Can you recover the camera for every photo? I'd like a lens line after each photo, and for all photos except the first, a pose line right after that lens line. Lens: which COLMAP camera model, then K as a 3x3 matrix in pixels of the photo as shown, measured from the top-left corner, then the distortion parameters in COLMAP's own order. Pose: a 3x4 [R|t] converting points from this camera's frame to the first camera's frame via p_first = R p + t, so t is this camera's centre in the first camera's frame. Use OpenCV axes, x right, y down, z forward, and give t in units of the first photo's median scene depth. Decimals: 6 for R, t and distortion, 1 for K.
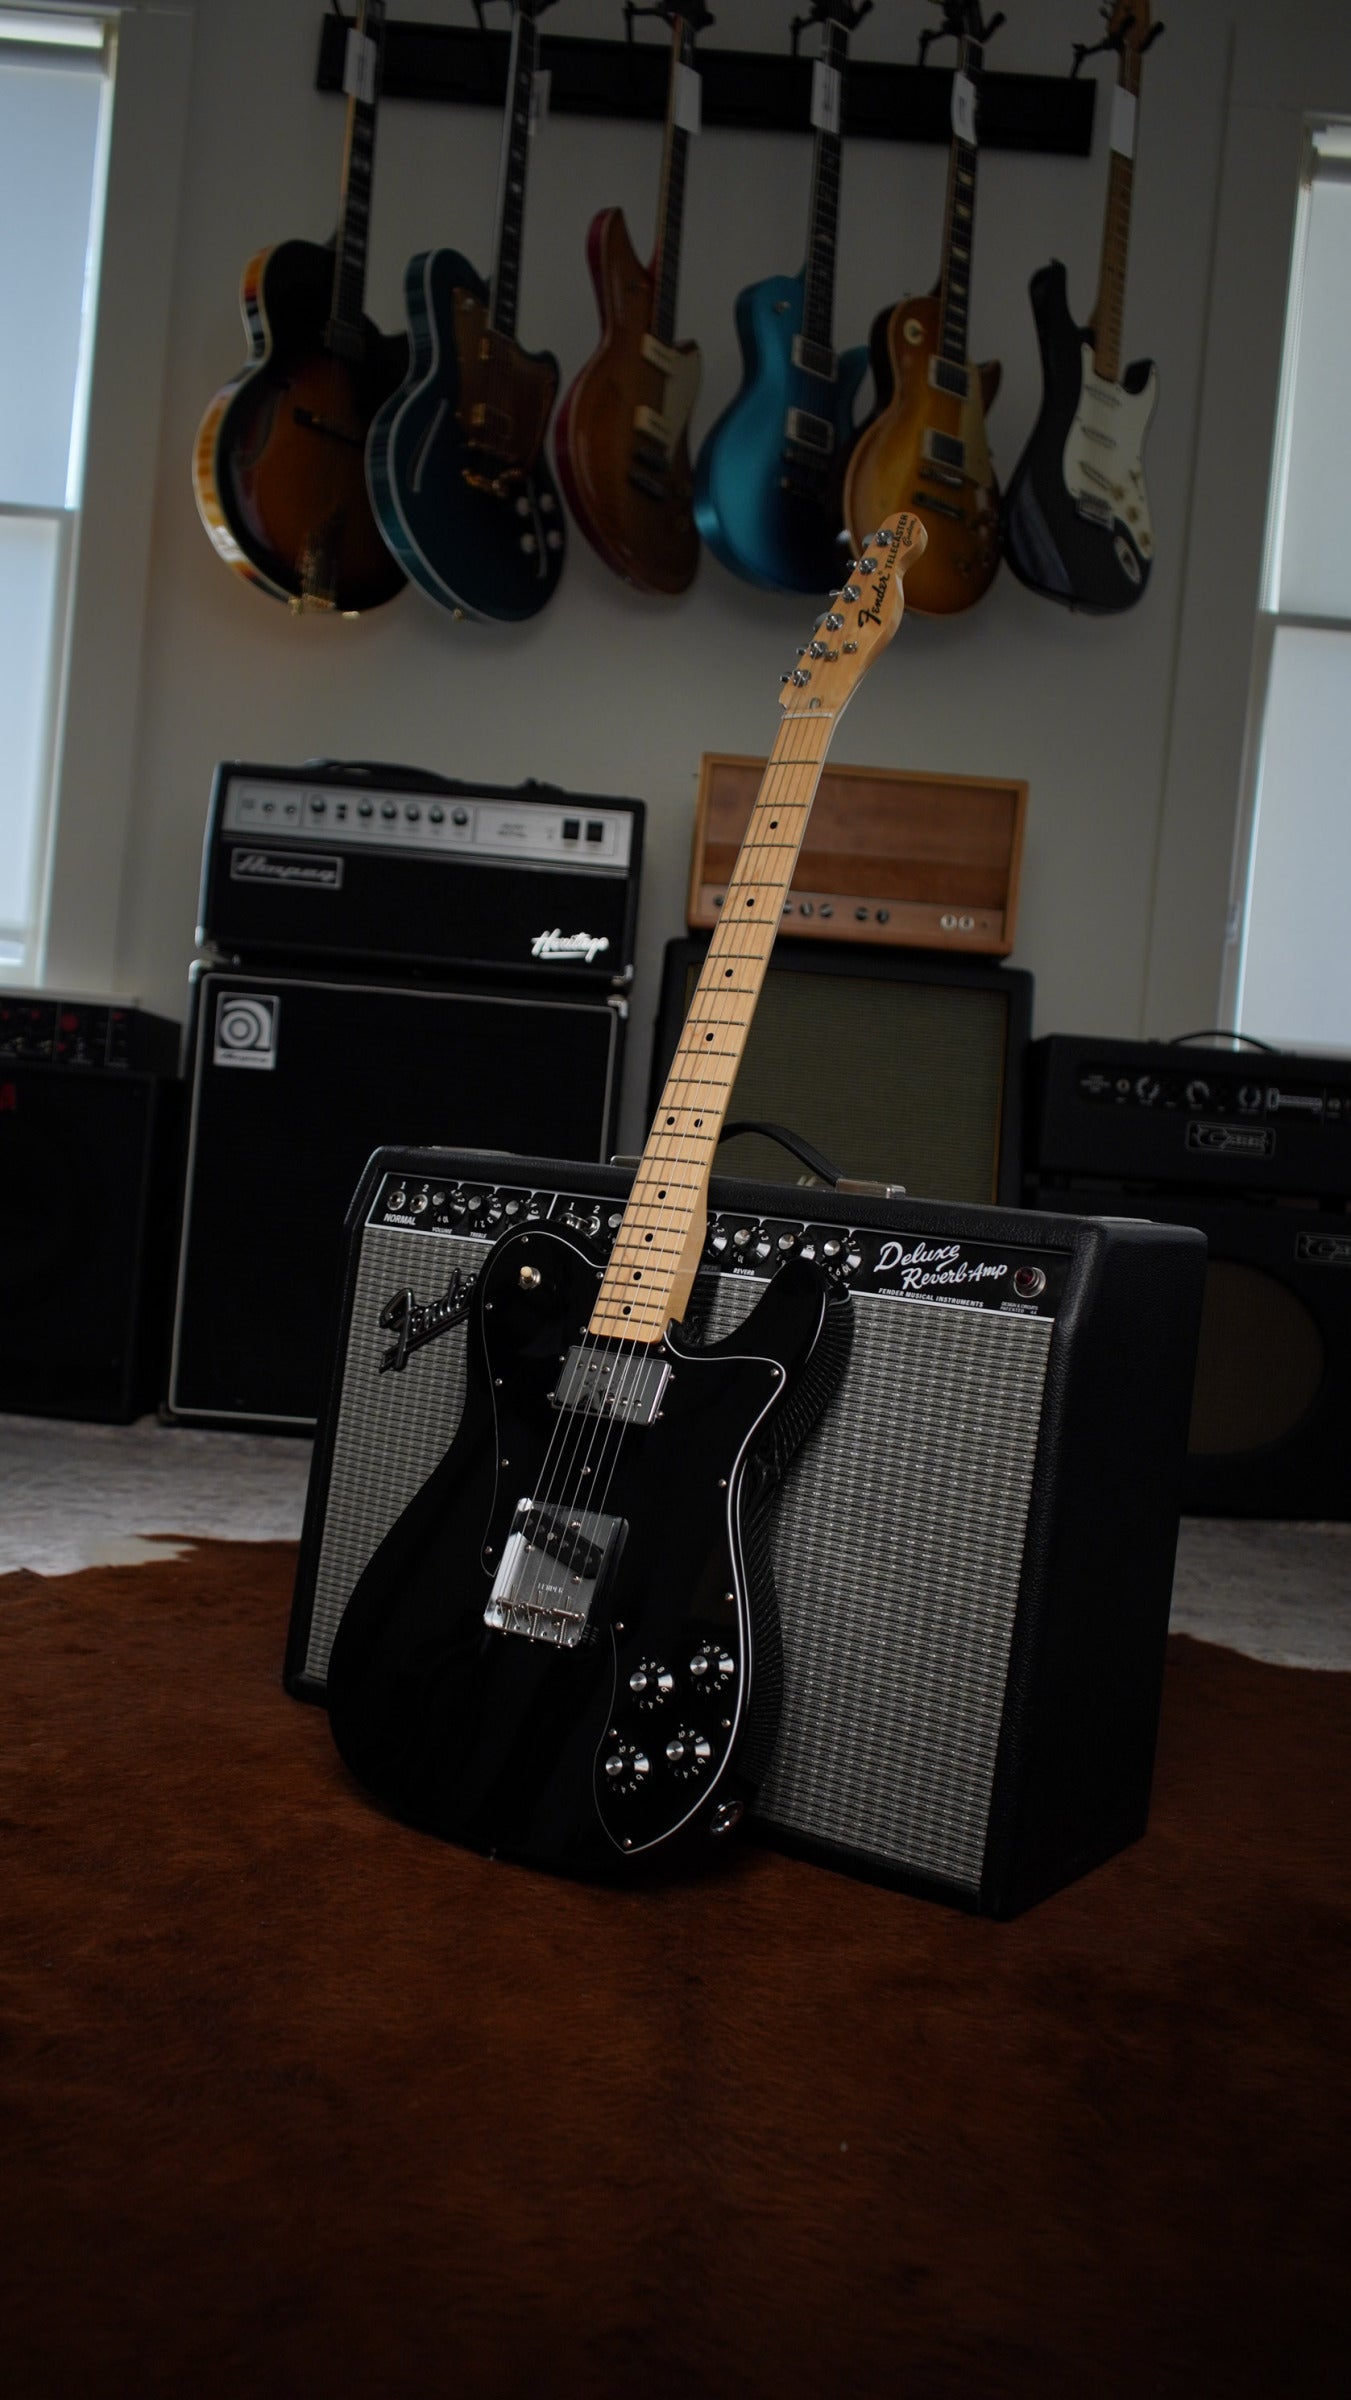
lens RADIAL K [[2060.2, 0, 663.4], [0, 2060.2, 1203.9], [0, 0, 1]] dist [0.002676, -0.001431]
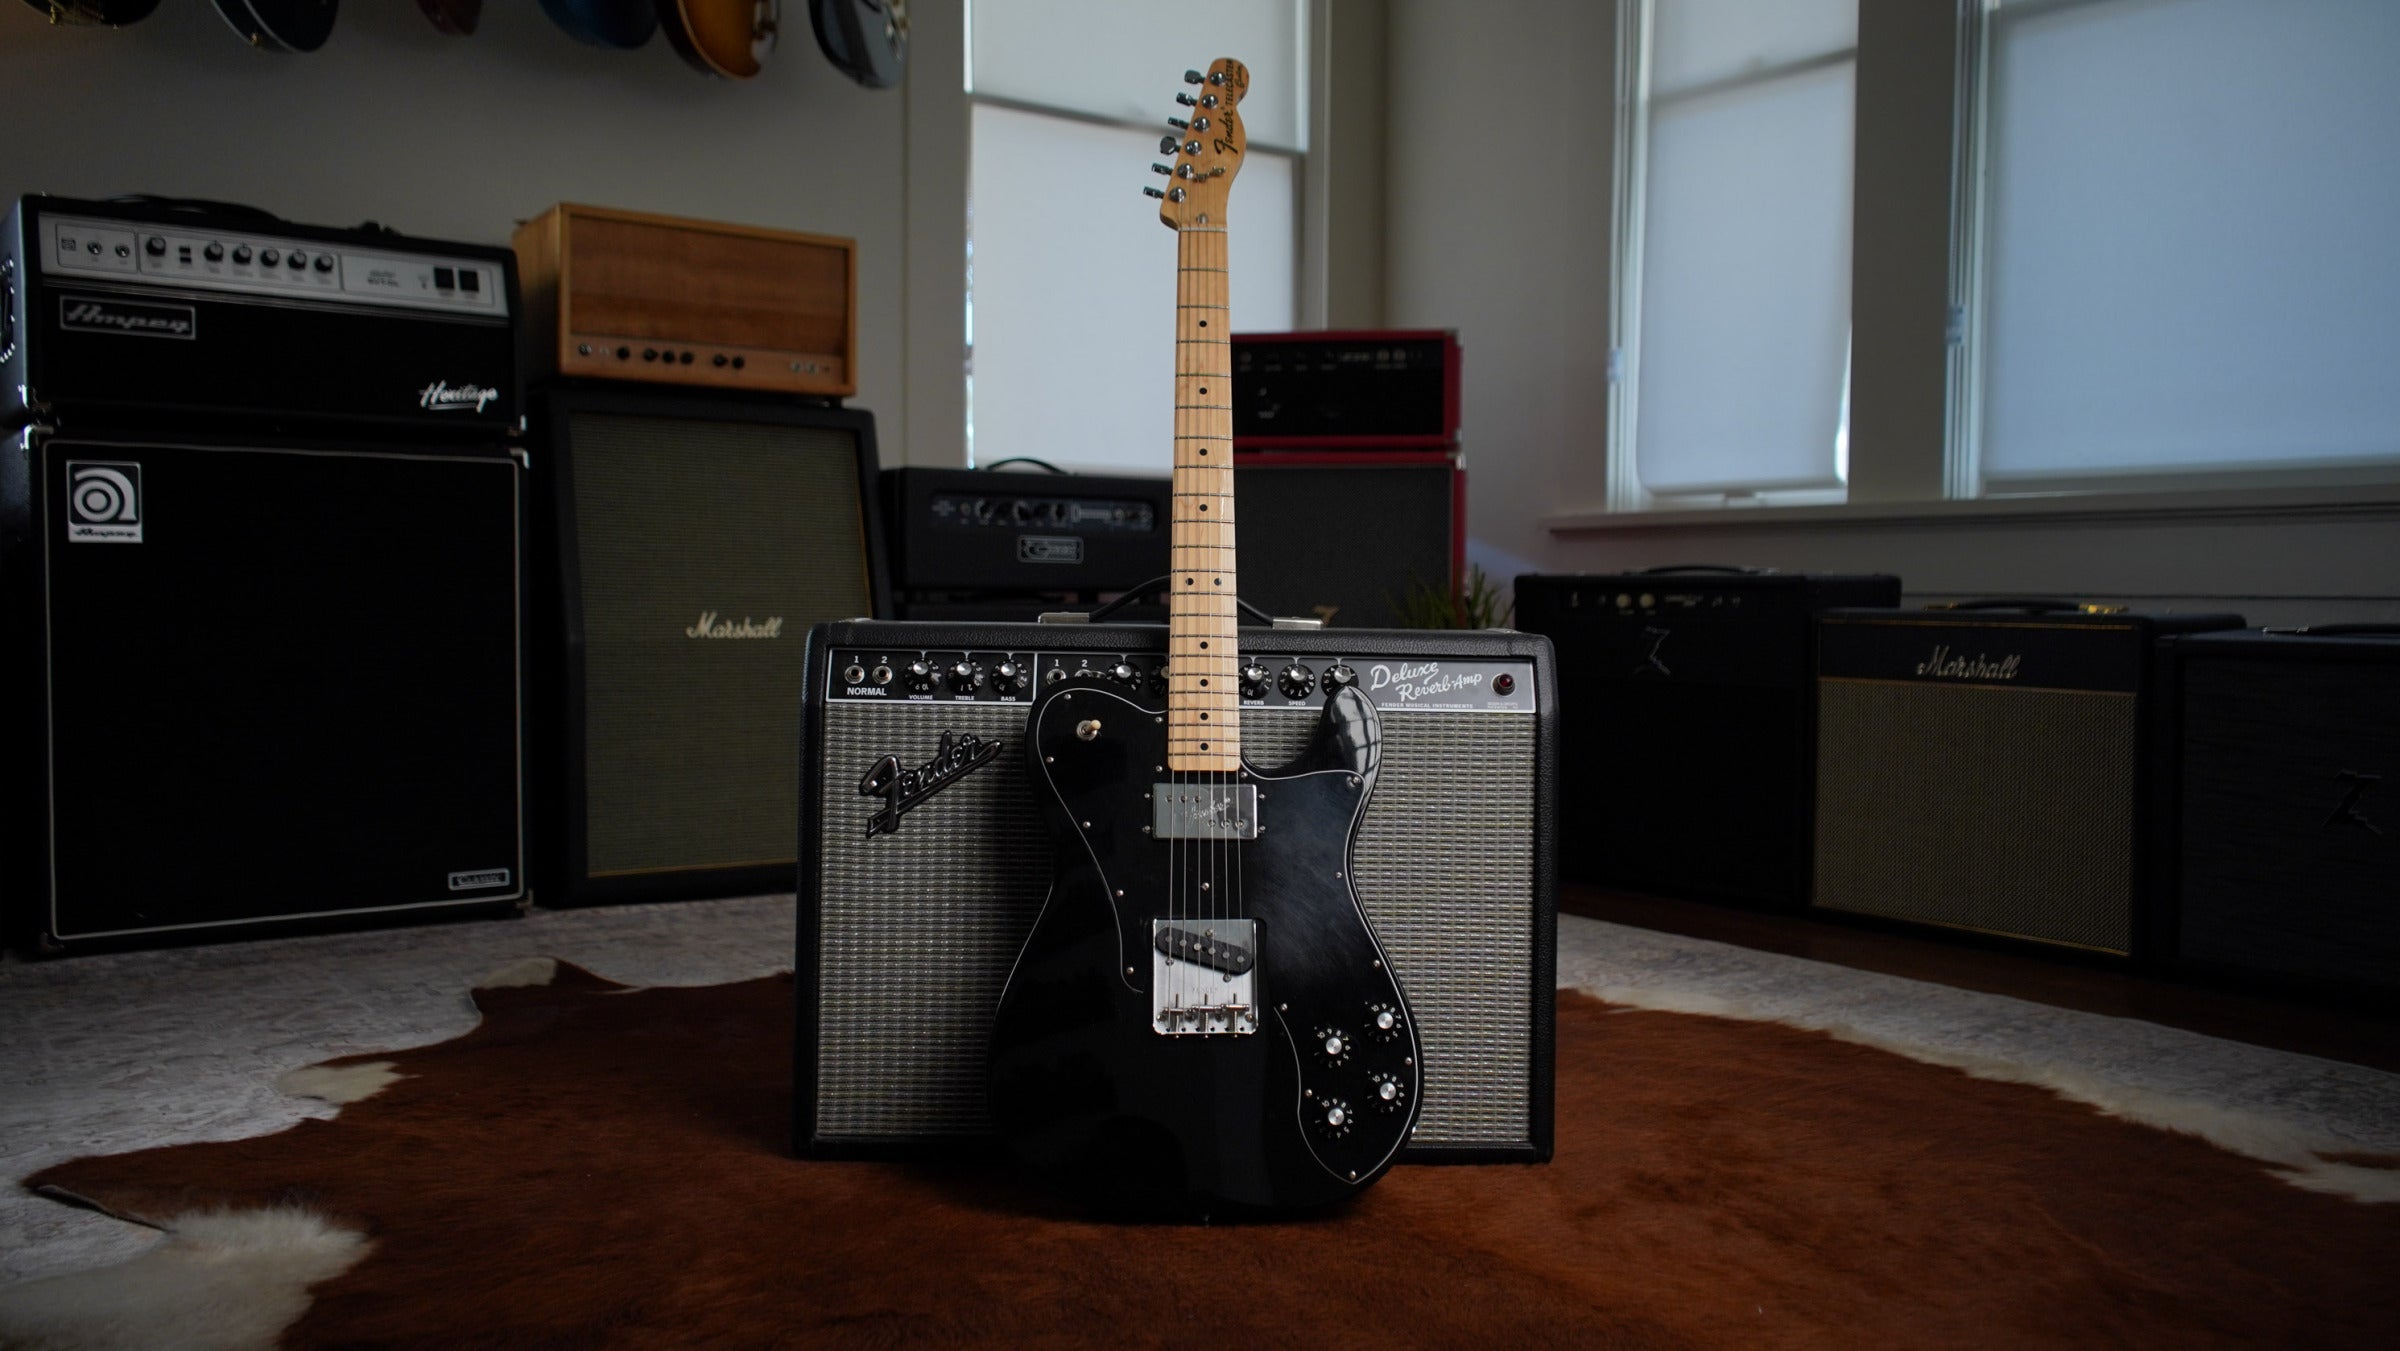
lens RADIAL K [[1914.6, 0, 1197.5], [0, 1914.6, 663.1], [0, 0, 1]] dist [-0.007494, 0.003401]
pose [[0.804915, -0.102223, 0.584519, -0.311646], [0.078661, 0.994738, 0.065642, -0.032161], [-0.588153, -0.006858, 0.808721, 0.058523]]
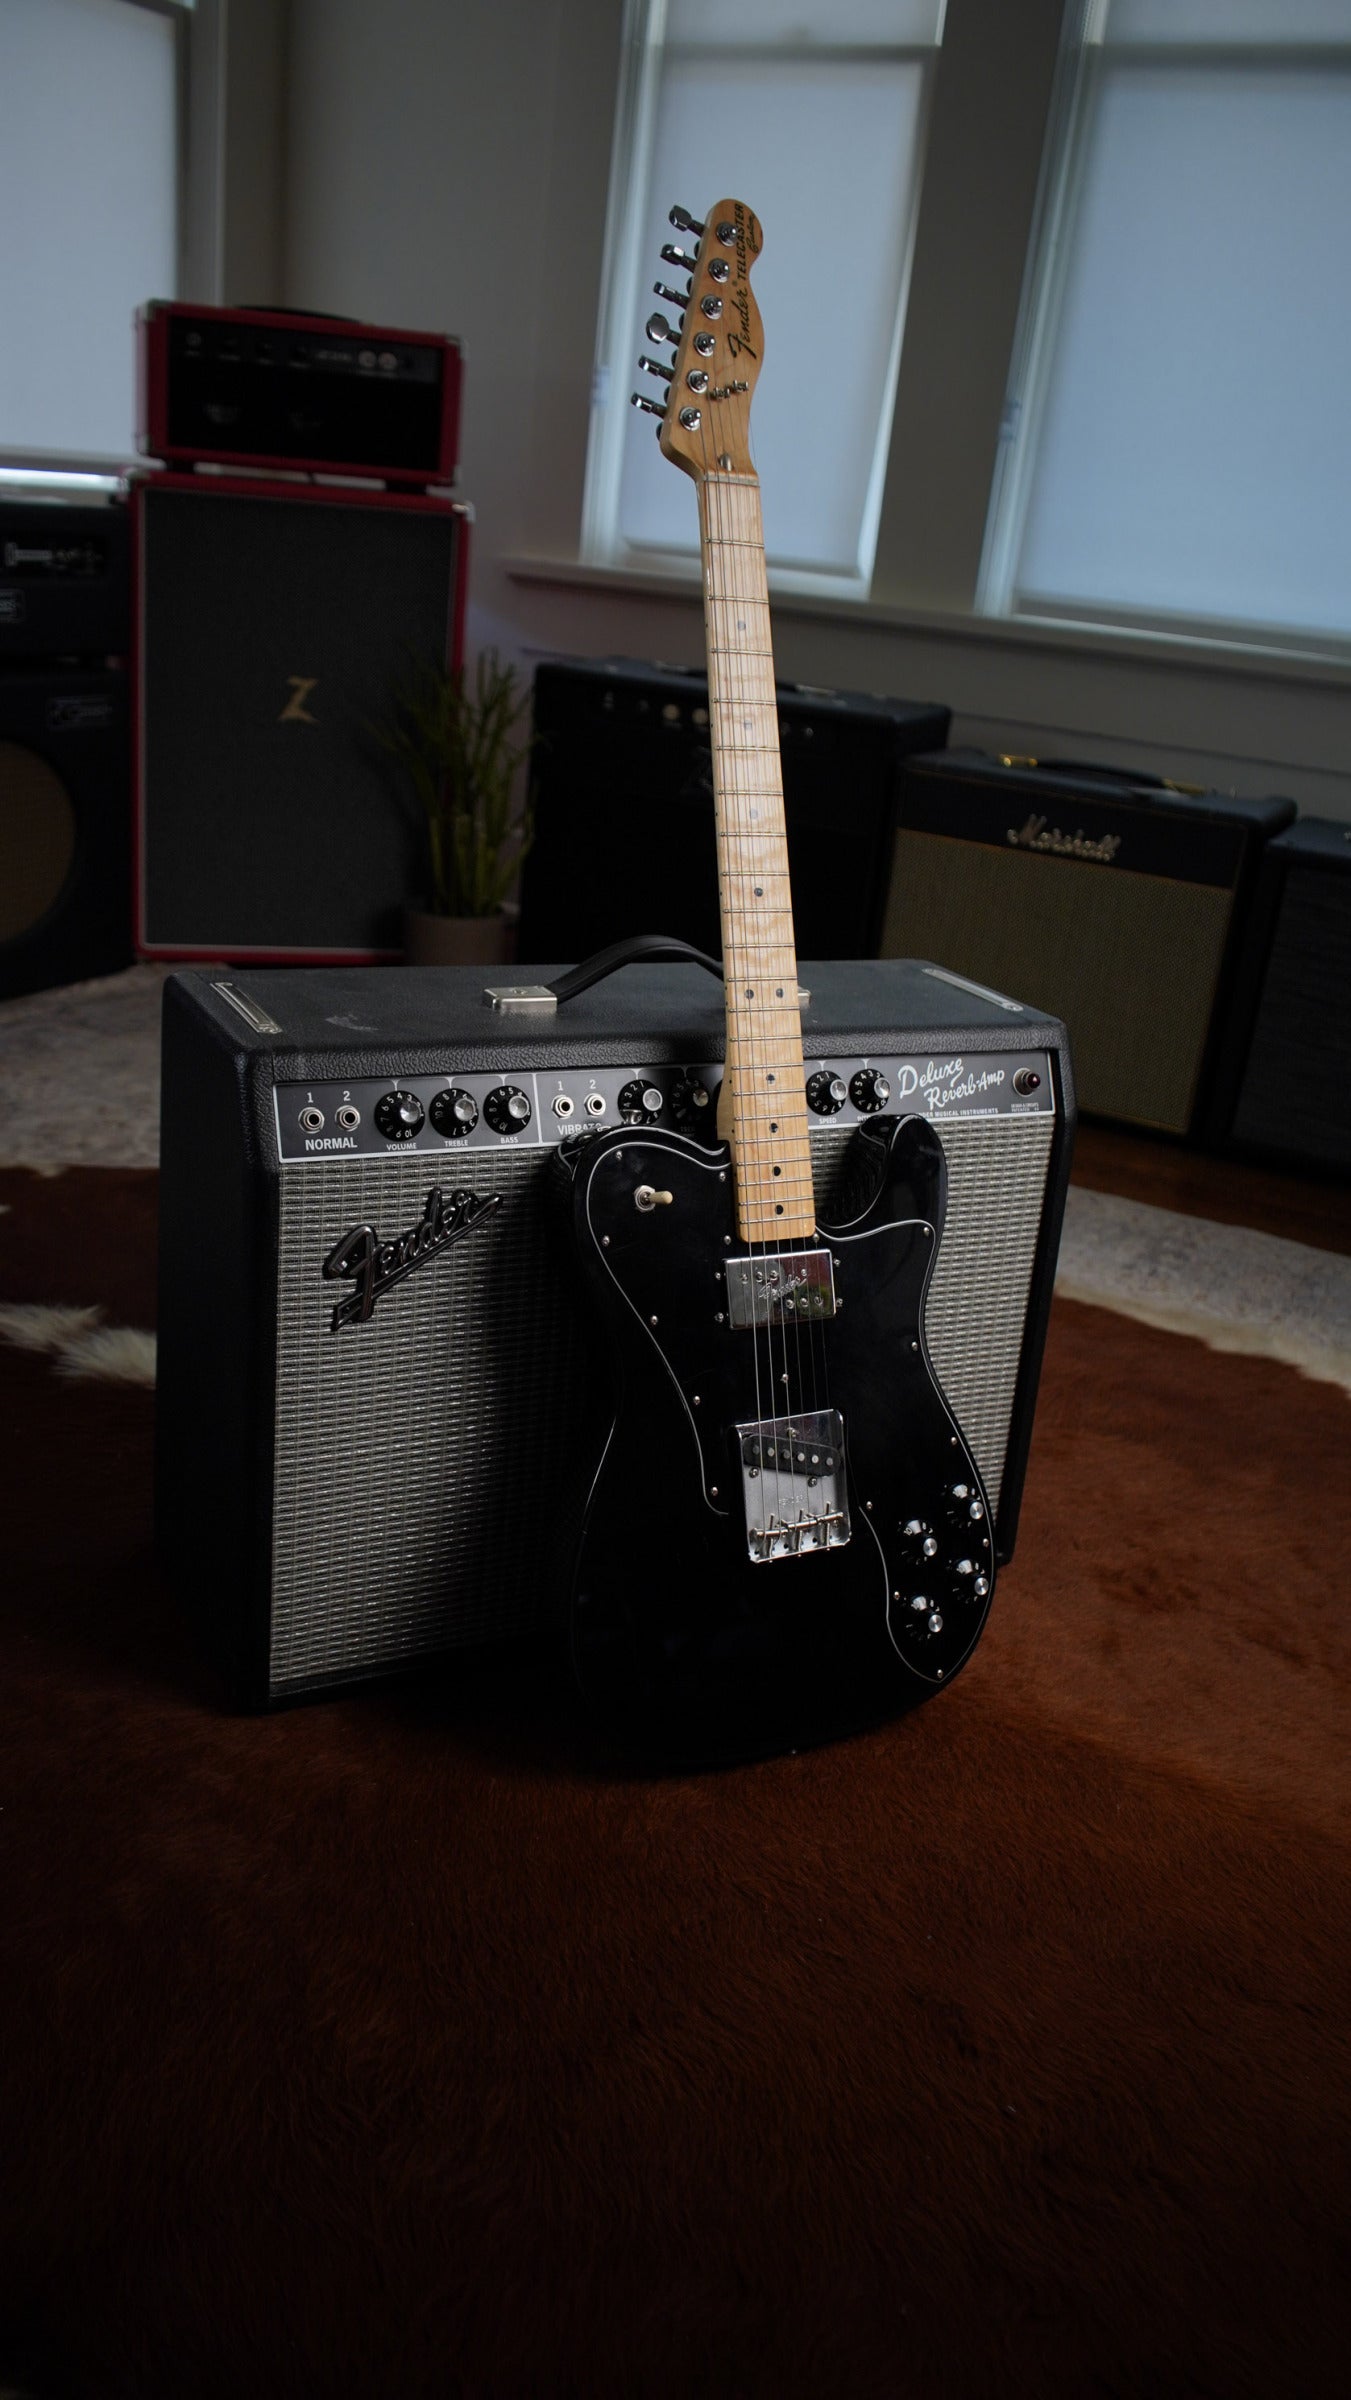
lens RADIAL K [[1914.6, 0, 675.5], [0, 1914.6, 1200.0], [0, 0, 1]] dist [-0.007494, 0.003401]
pose [[0.473532, -0.346352, 0.809820, -0.362987], [-0.034276, 0.911495, 0.409880, -0.150769], [-0.880110, -0.221849, 0.419750, 0.320162]]
